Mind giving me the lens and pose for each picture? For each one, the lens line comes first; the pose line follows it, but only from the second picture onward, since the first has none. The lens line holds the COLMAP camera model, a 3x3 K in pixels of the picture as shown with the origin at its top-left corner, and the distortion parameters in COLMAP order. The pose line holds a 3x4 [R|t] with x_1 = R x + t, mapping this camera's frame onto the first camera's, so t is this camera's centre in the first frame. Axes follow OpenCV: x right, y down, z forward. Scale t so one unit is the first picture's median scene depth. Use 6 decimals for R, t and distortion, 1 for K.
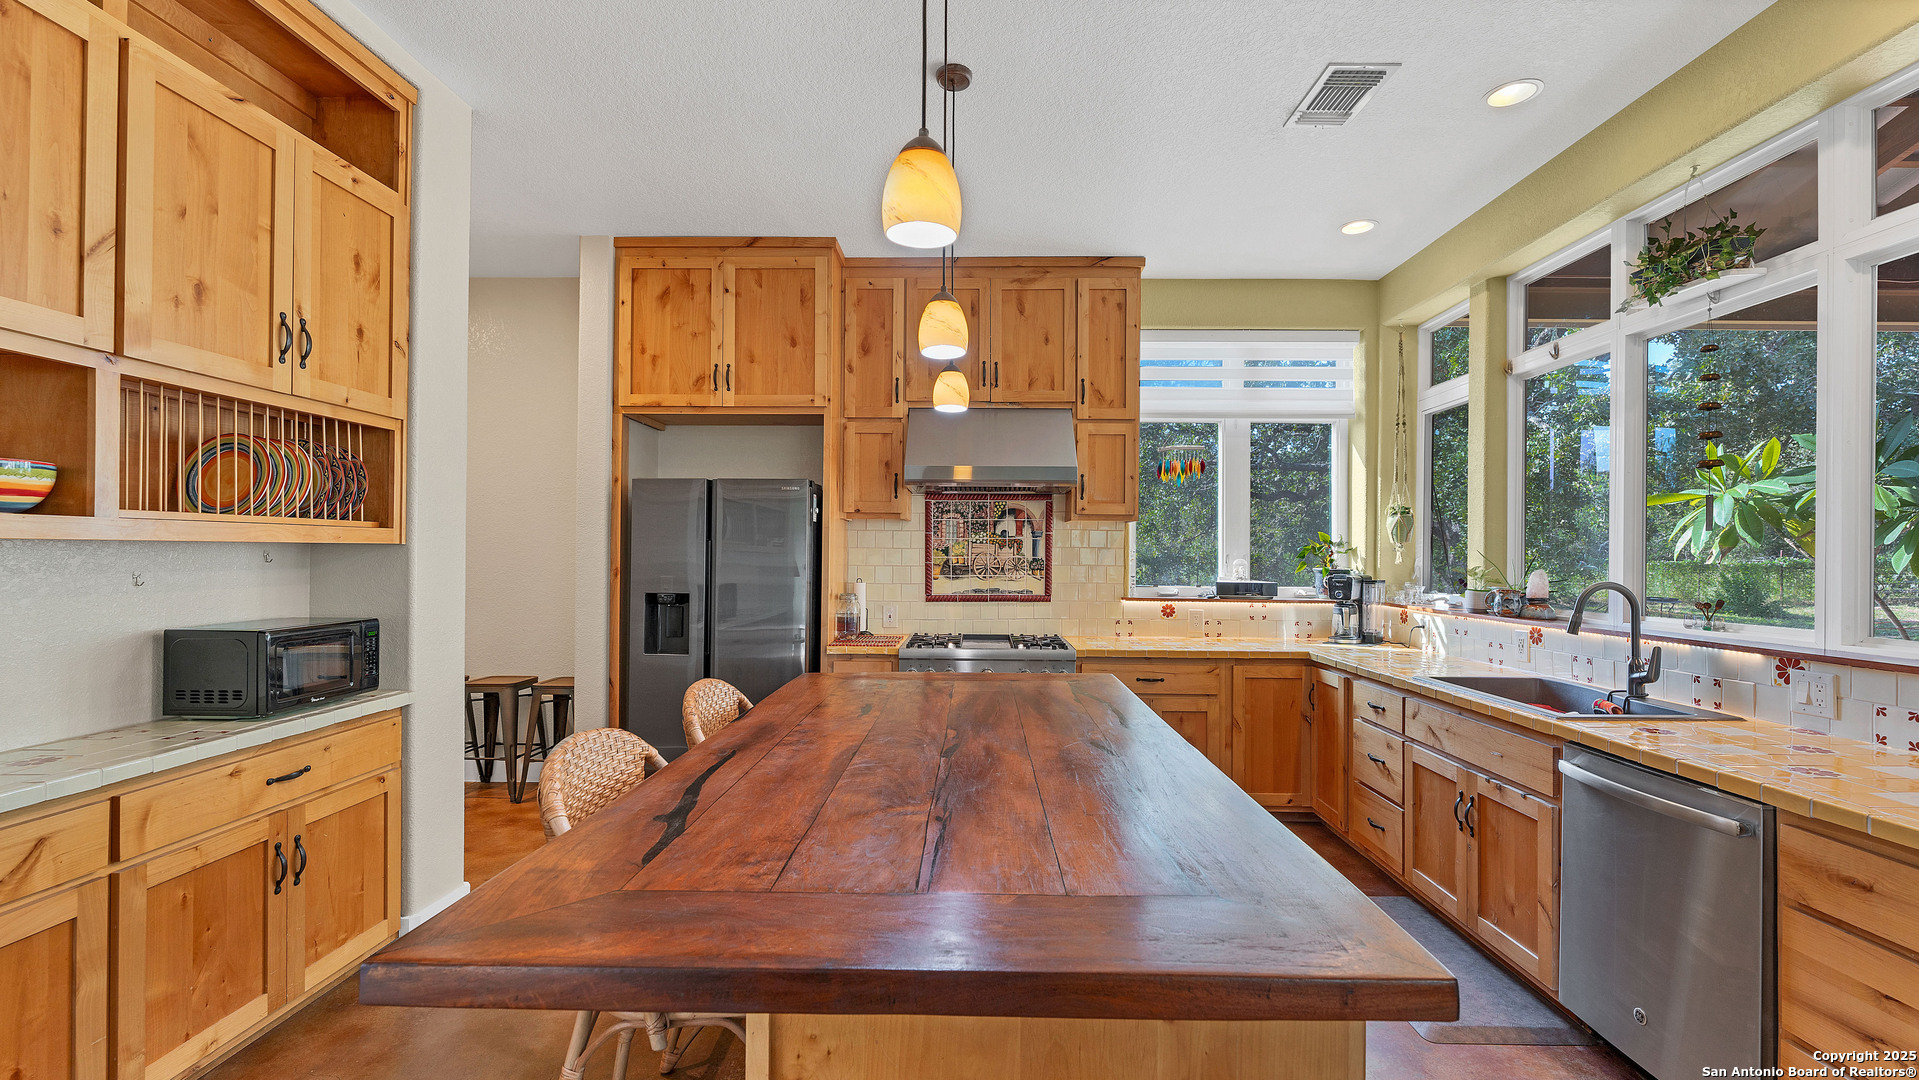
lens RADIAL K [[791.0, 0, 990.1], [0, 791.0, 553.5], [0, 0, 1]] dist [-0.004630, -0.000056]
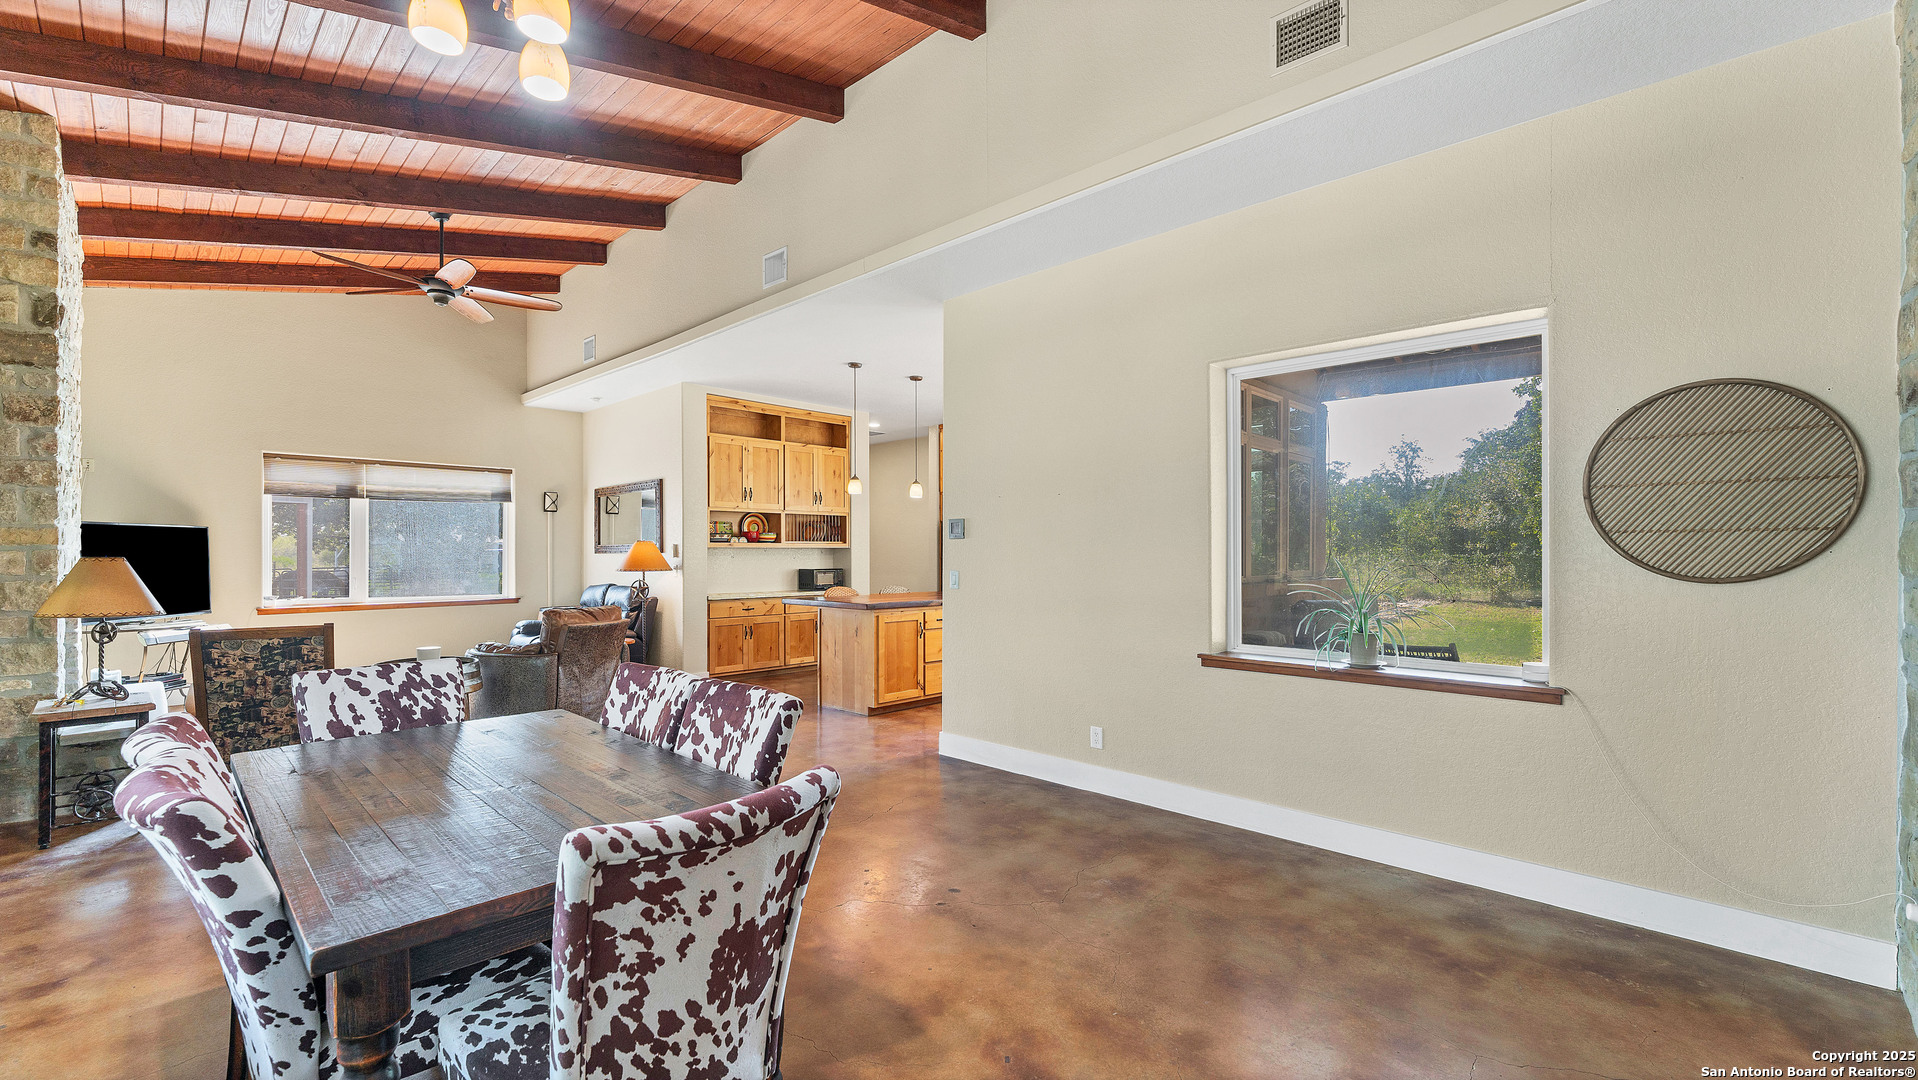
lens RADIAL K [[790.6, 0, 978.2], [0, 790.6, 549.5], [0, 0, 1]] dist [-0.004630, -0.000056]
pose [[0.737765, -0.013925, -0.674914, 1.291602], [0.008592, 0.999900, -0.011239, 0.024848], [0.675003, 0.002493, 0.737811, -0.758641]]
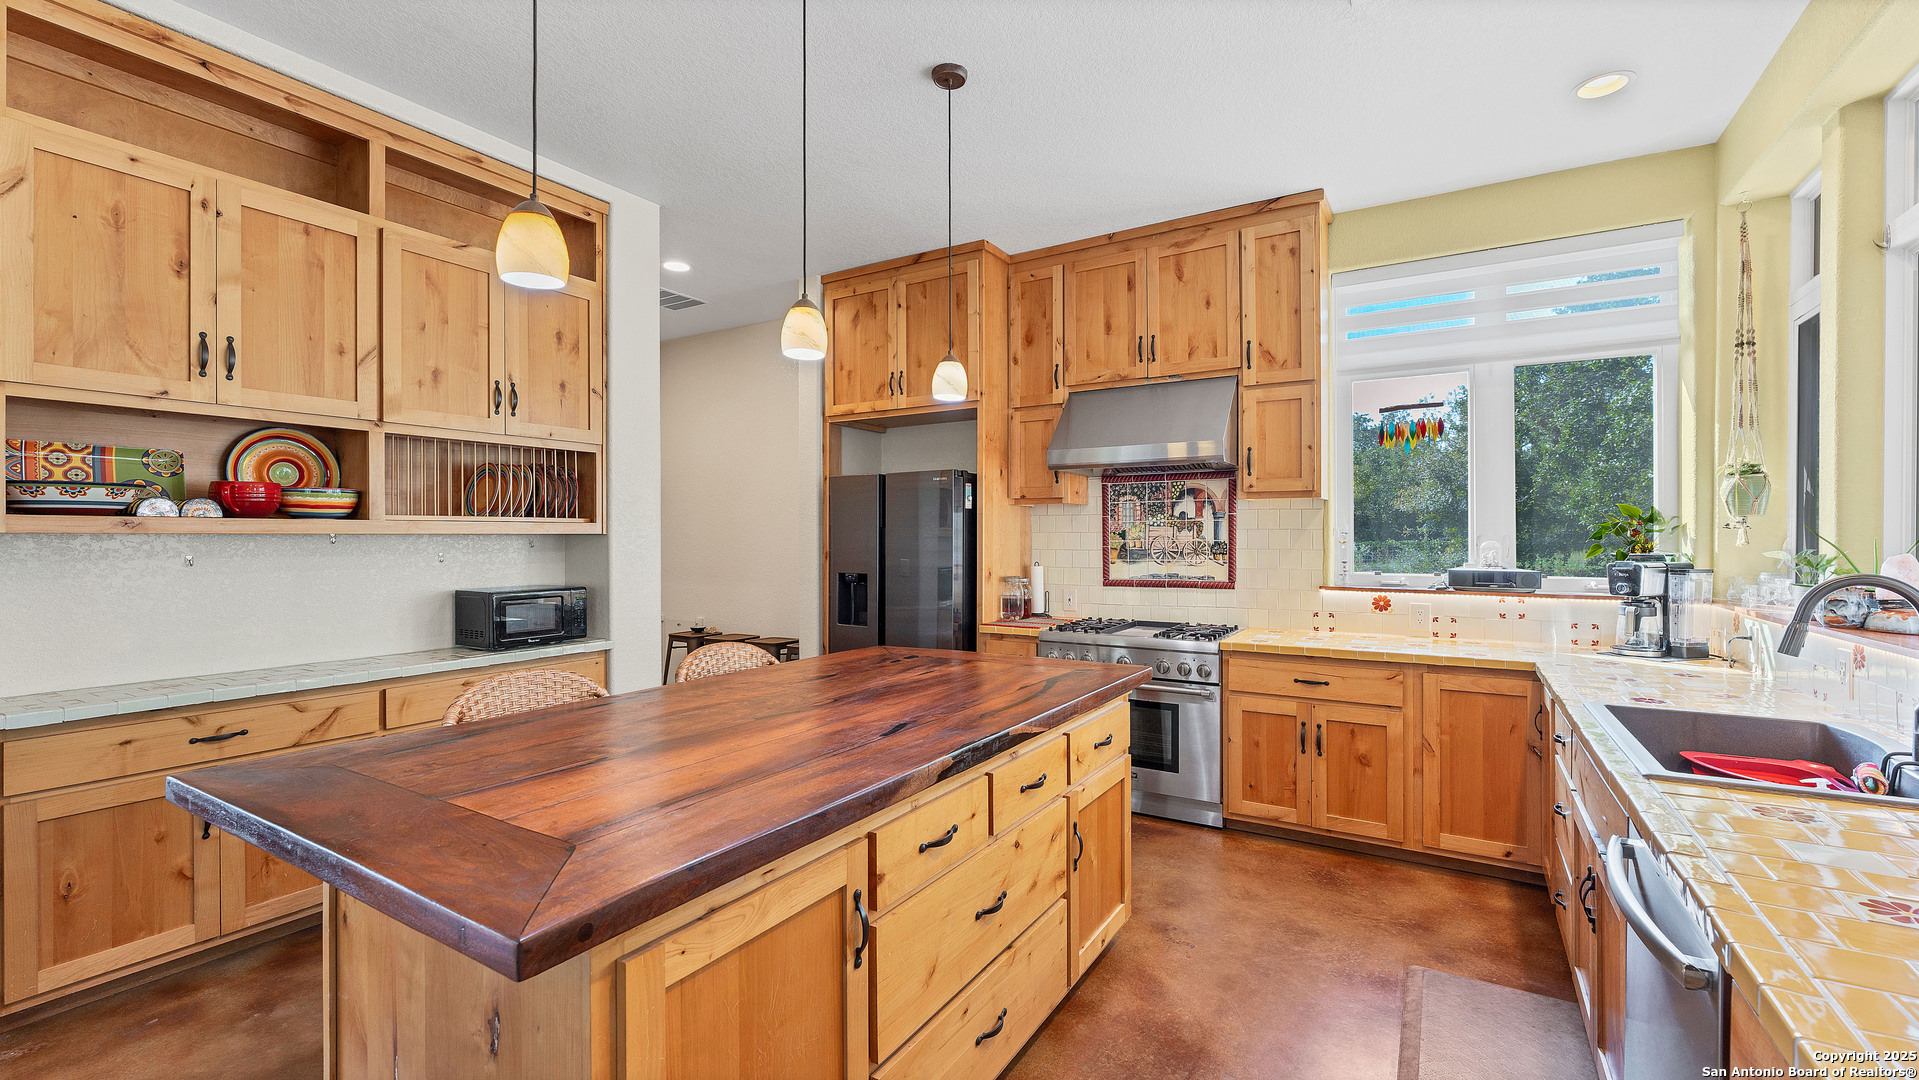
lens RADIAL K [[791.0, 0, 988.3], [0, 791.0, 544.1], [0, 0, 1]] dist [-0.004630, -0.000056]
pose [[0.865839, -0.004579, -0.500303, 0.338838], [0.008143, 0.999955, 0.004940, 0.002740], [0.500257, -0.008351, 0.865837, 0.083643]]
